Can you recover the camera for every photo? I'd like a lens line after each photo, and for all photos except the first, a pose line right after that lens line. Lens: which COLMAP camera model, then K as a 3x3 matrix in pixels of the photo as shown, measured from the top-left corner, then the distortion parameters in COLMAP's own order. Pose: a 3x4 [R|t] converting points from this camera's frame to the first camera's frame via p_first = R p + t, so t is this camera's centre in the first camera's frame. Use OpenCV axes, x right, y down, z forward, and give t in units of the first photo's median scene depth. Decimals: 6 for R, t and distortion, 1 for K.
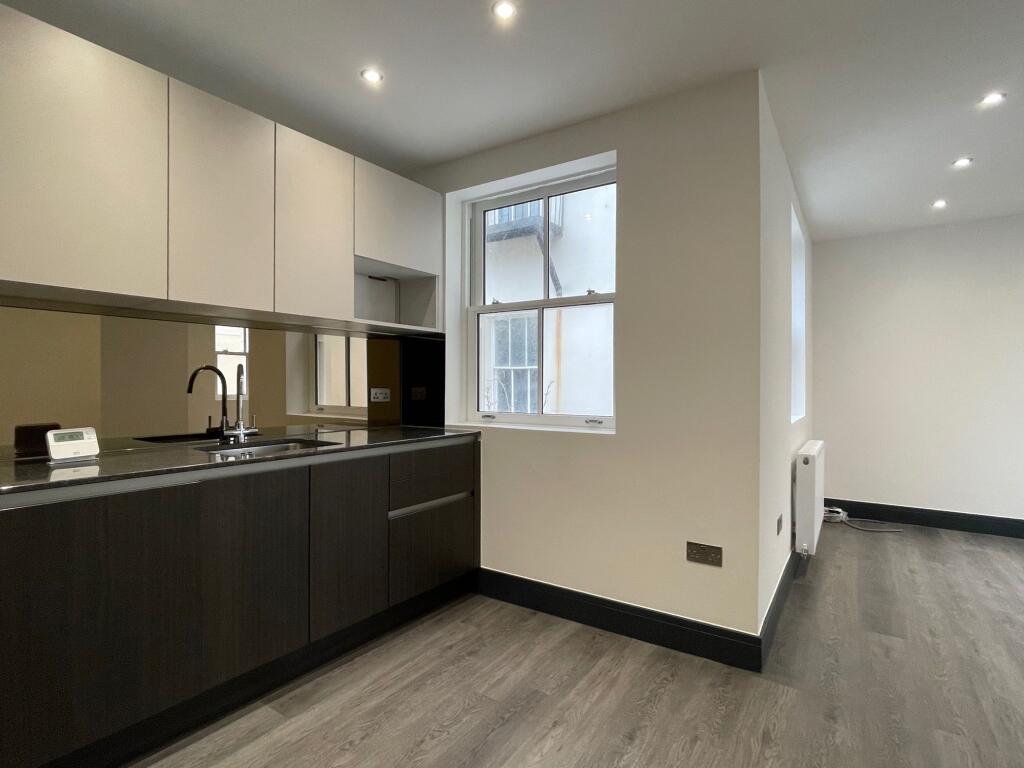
lens RADIAL K [[527.1, 0, 507.7], [0, 527.1, 381.5], [0, 0, 1]] dist [-0.001550, 0.002228]
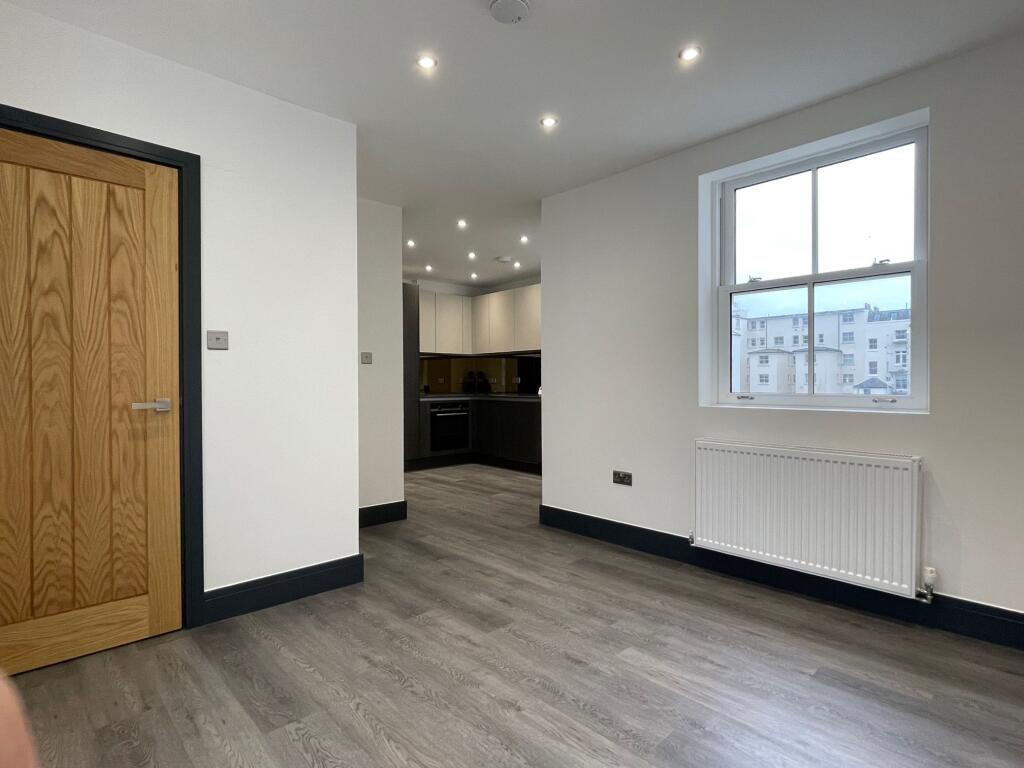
lens RADIAL K [[527.1, 0, 512.2], [0, 527.1, 385.3], [0, 0, 1]] dist [-0.001550, 0.002228]
pose [[-0.219746, 0.000720, -0.975557, 2.172237], [-0.002044, 0.999997, 0.001198, 0.056211], [0.975555, 0.002257, -0.219744, 1.225240]]
